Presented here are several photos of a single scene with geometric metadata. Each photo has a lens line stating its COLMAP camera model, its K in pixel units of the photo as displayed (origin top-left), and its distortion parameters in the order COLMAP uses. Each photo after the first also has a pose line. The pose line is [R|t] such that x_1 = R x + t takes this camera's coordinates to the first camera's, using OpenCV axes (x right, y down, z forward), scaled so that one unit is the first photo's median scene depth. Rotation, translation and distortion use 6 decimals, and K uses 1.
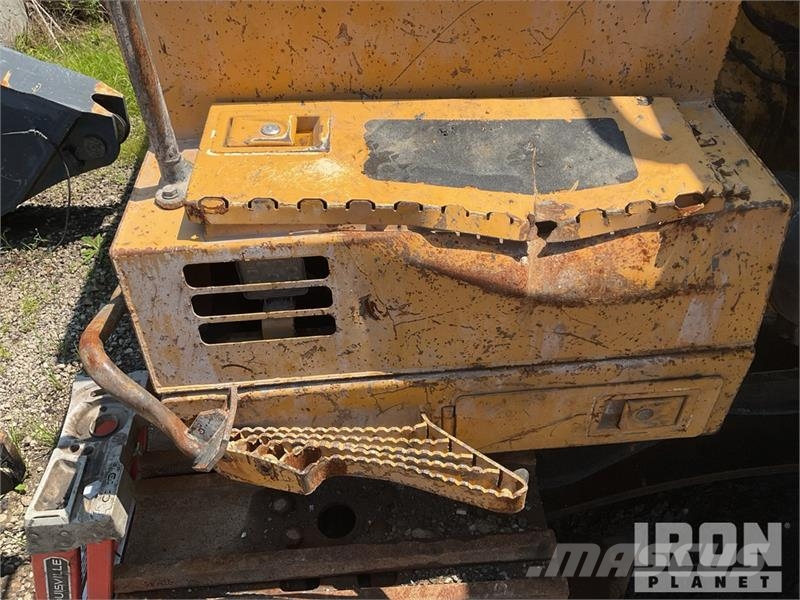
lens RADIAL K [[671.1, 0, 399.1], [0, 671.1, 299.2], [0, 0, 1]] dist [0.090966, -0.178930]
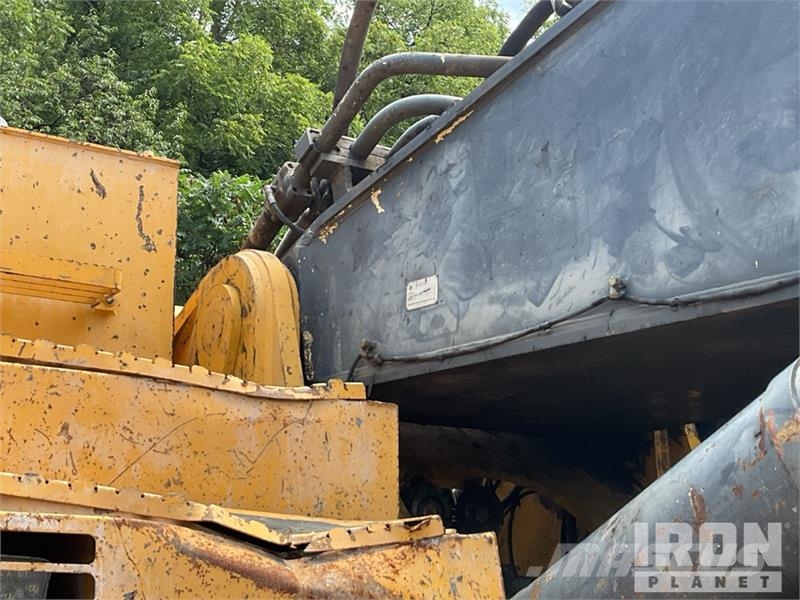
lens RADIAL K [[1243.7, 0, 400.0], [0, 1243.7, 300.0], [0, 0, 1]] dist [0.106630, 0.043472]
pose [[0.880329, 0.157416, 0.447482, -0.527579], [0.305549, 0.533402, -0.788747, 1.177079], [-0.362849, 0.831085, 0.421471, -0.149550]]
